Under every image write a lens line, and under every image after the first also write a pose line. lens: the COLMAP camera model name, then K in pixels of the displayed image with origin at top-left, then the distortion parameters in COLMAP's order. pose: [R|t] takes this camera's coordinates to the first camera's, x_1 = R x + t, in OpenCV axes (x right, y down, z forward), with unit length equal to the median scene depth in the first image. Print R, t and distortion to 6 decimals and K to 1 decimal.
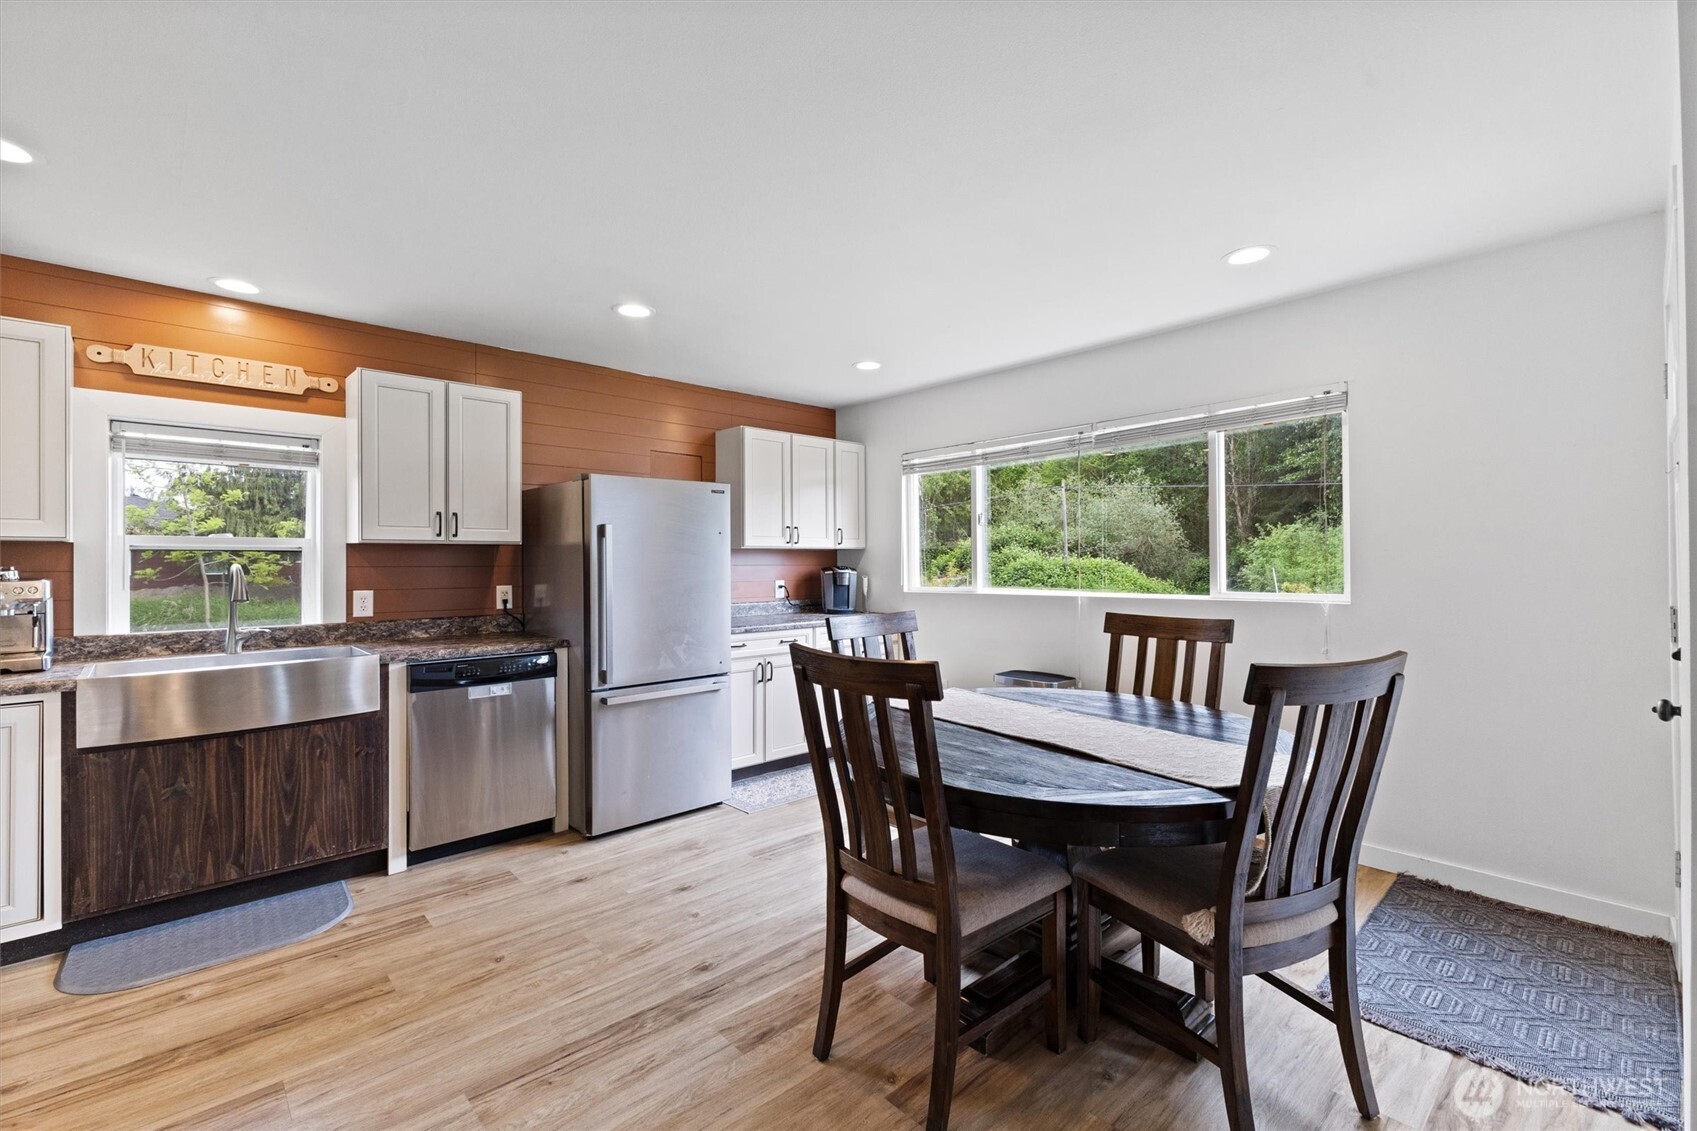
lens RADIAL K [[740.8, 0, 850.7], [0, 740.8, 560.2], [0, 0, 1]] dist [0.019365, -0.006144]
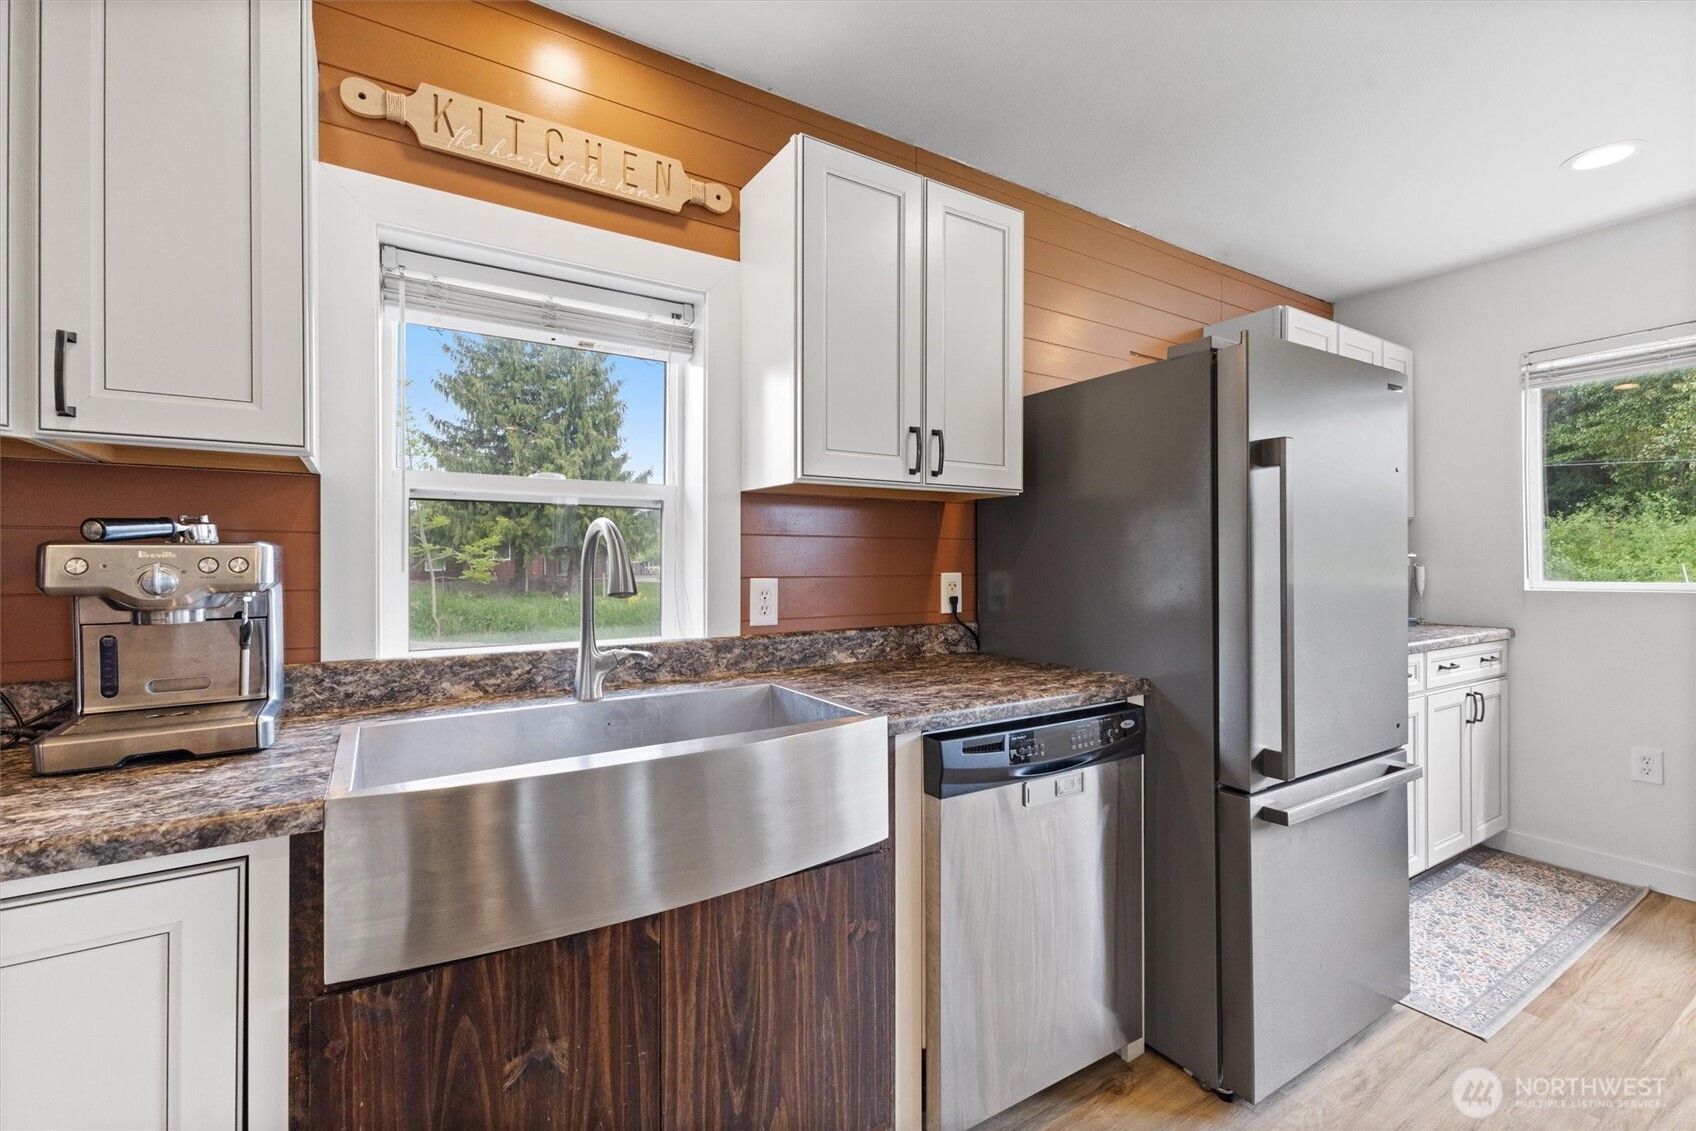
lens RADIAL K [[729.9, 0, 847.9], [0, 729.9, 561.5], [0, 0, 1]] dist [0.011881, 0.000113]
pose [[0.983367, 0.000612, -0.181626, -0.600129], [-0.000388, 0.999999, 0.001272, 0.033584], [0.181627, -0.001180, 0.983367, 0.582383]]
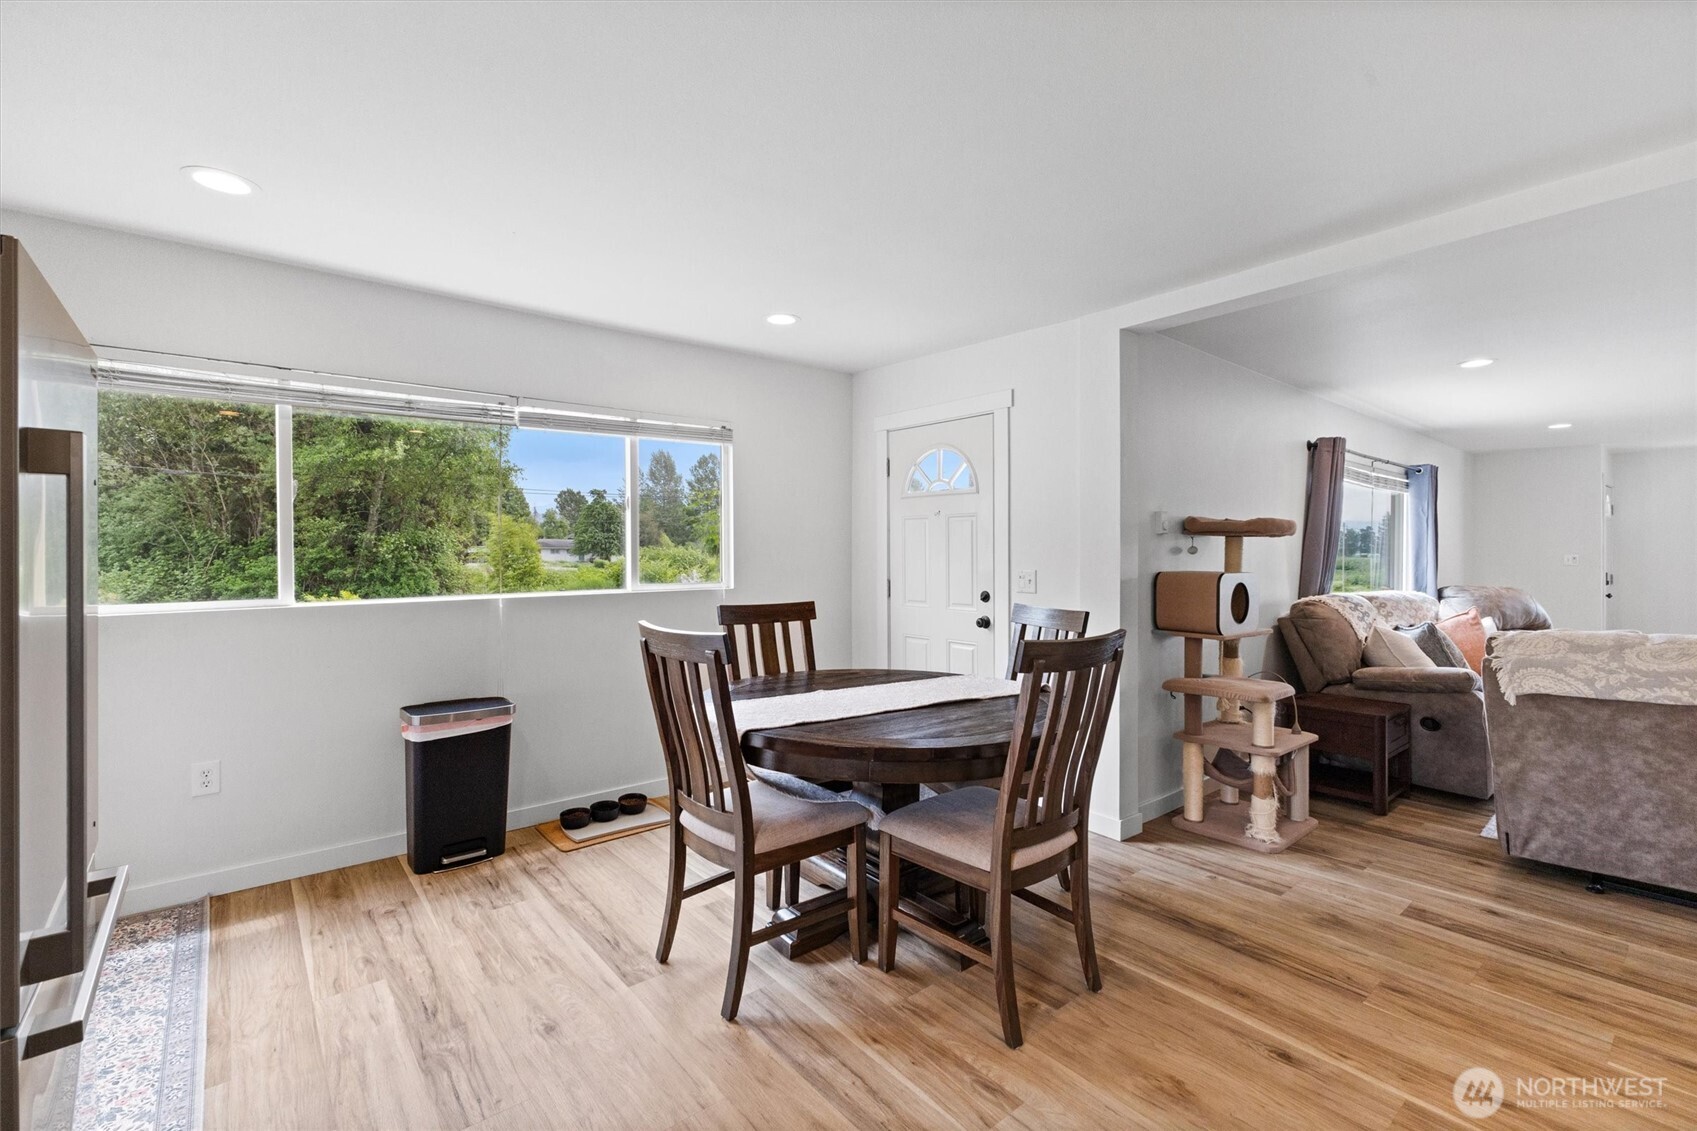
lens RADIAL K [[740.8, 0, 850.7], [0, 740.8, 560.2], [0, 0, 1]] dist [0.019365, -0.006144]
pose [[0.042060, -0.004517, 0.999105, -0.715315], [-0.002206, 0.999987, 0.004614, 0.001187], [-0.999113, -0.002398, 0.042049, 0.796490]]
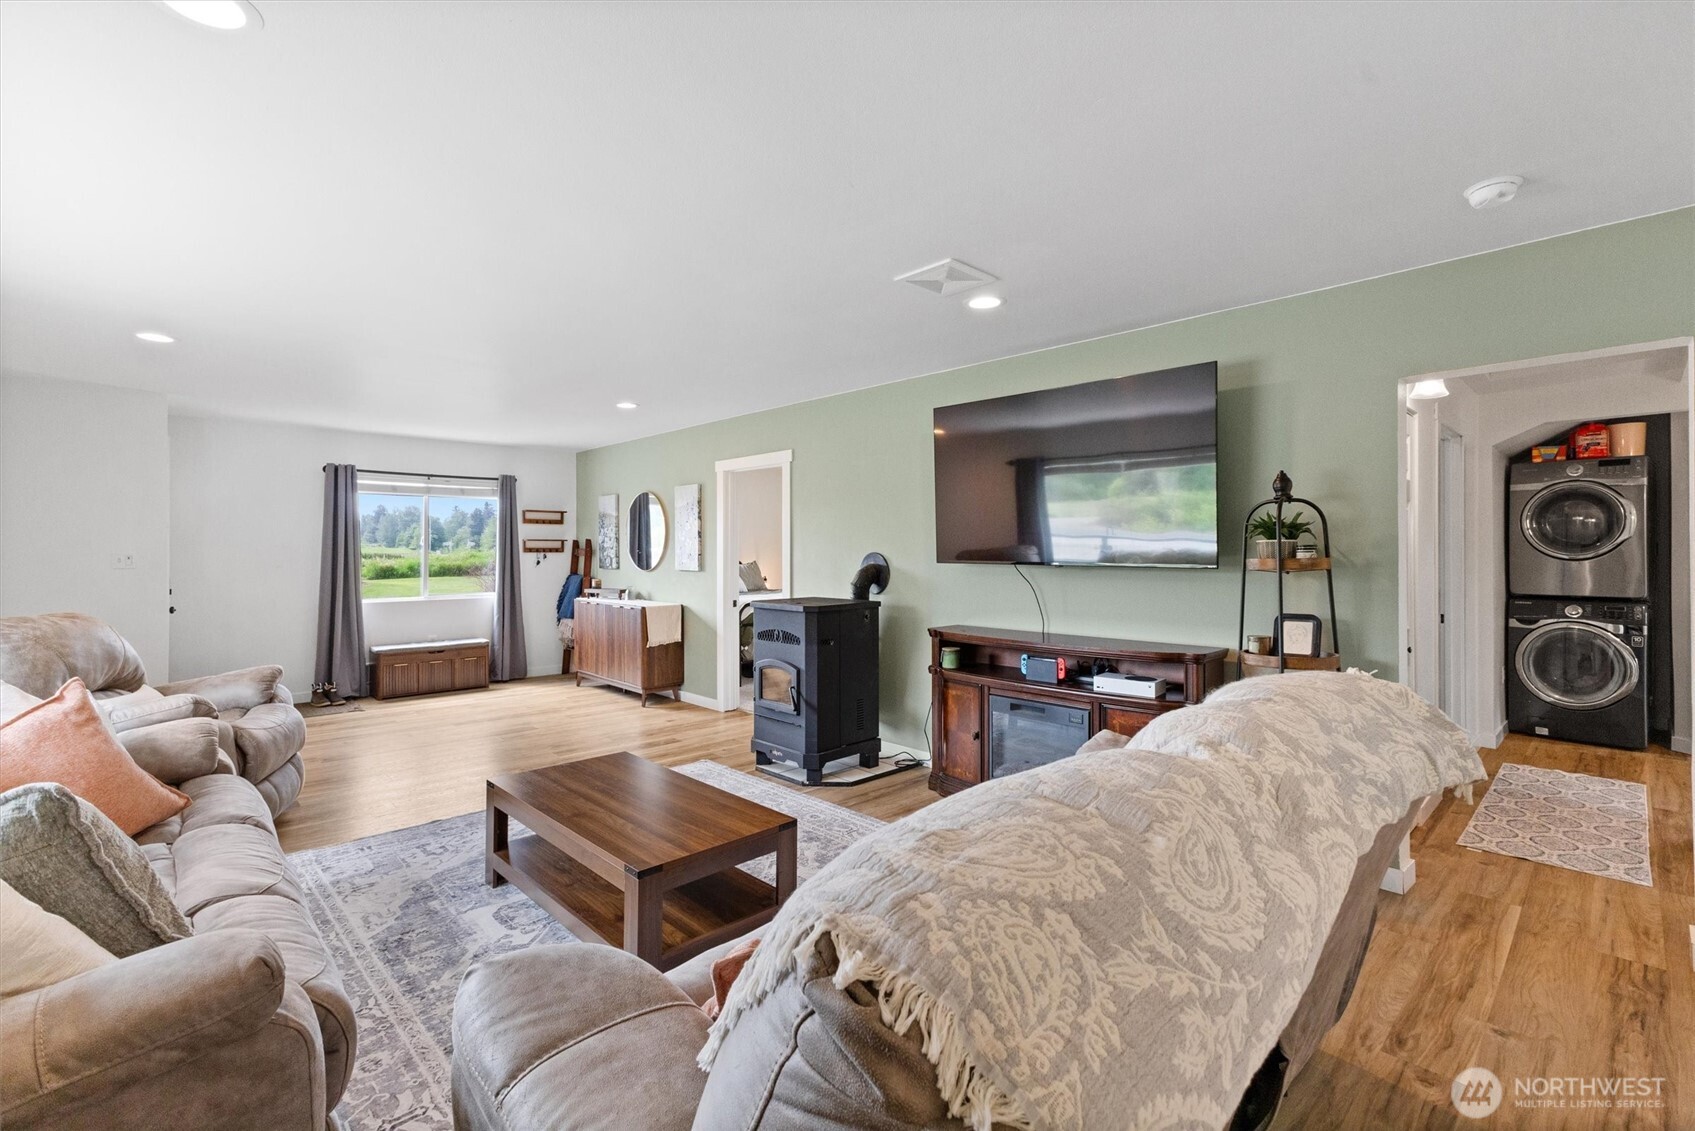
lens RADIAL K [[739.9, 0, 849.7], [0, 739.9, 560.2], [0, 0, 1]] dist [0.019365, -0.006144]
pose [[-0.999870, 0.000188, -0.016153, 0.373362], [0.000045, 0.999961, 0.008836, -0.008861], [0.016154, 0.008834, -0.999830, 0.144948]]
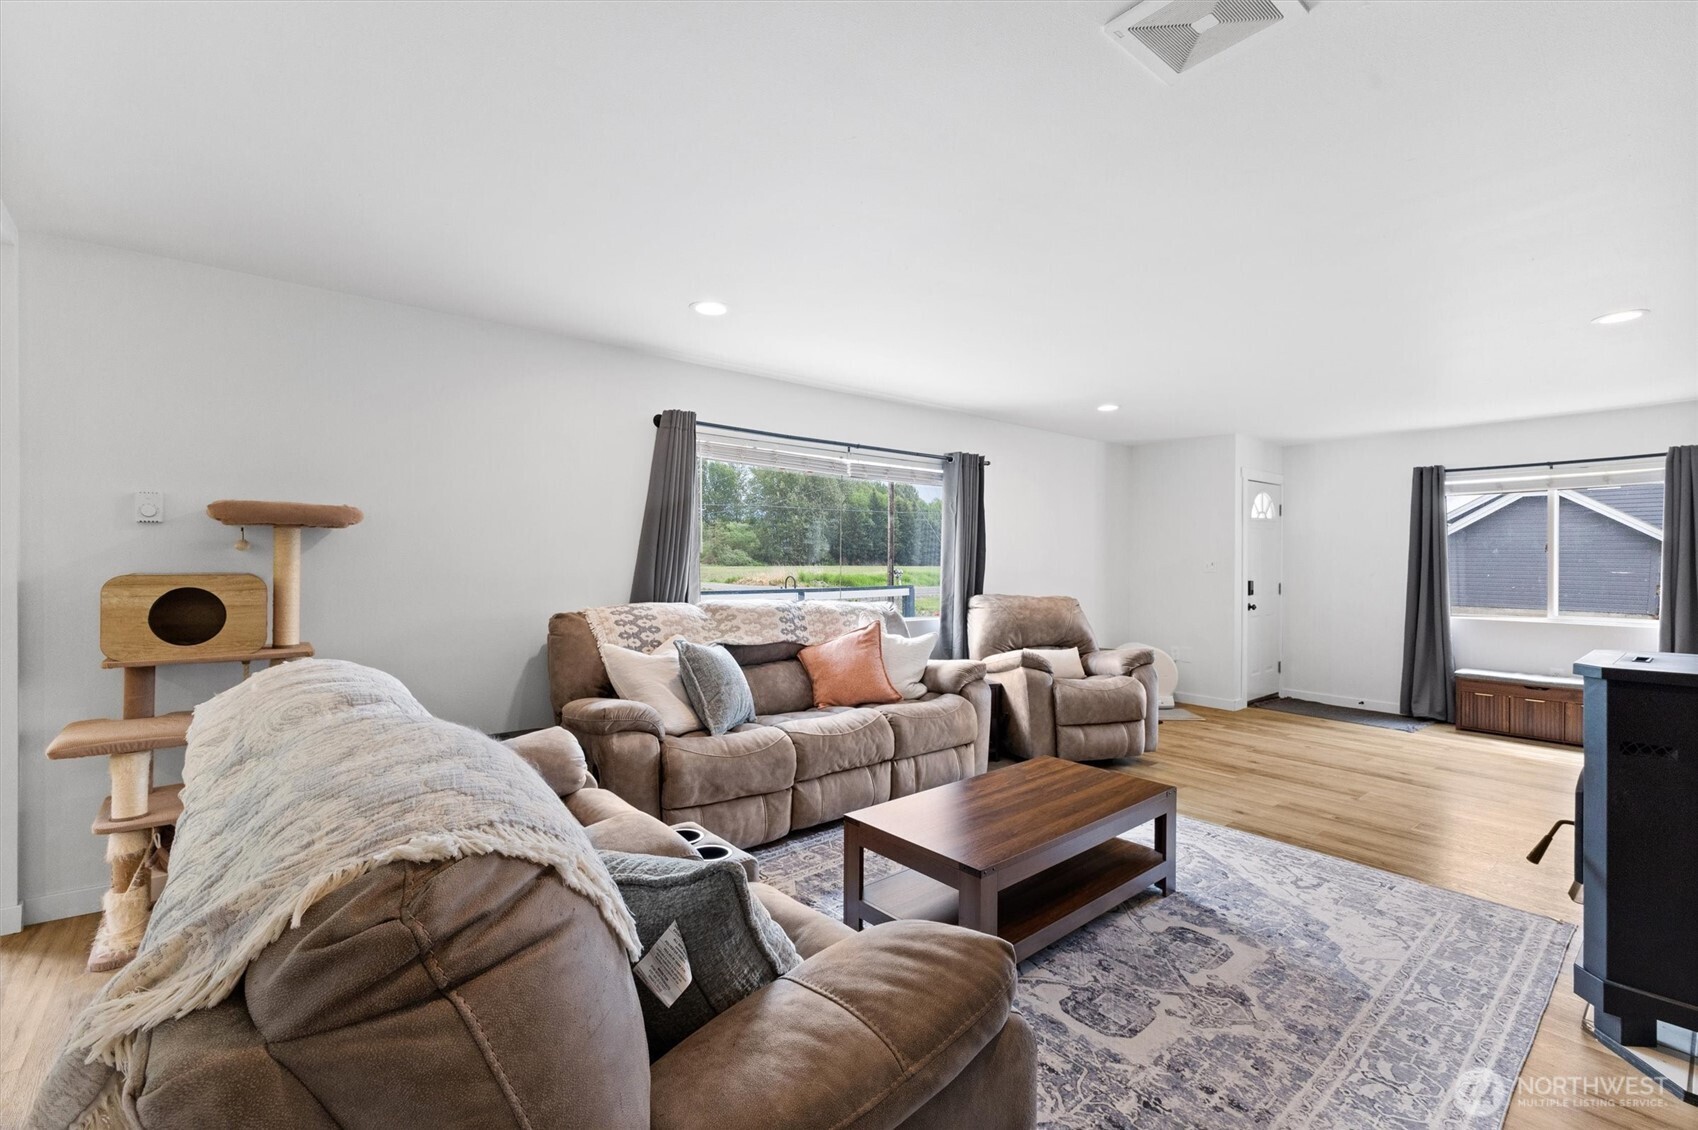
lens RADIAL K [[741.2, 0, 851.2], [0, 741.2, 559.7], [0, 0, 1]] dist [0.019365, -0.006144]
pose [[0.048741, 0.003078, 0.998807, -0.327074], [-0.007788, 0.999966, -0.002701, 0.001652], [-0.998781, -0.007647, 0.048763, -0.641710]]
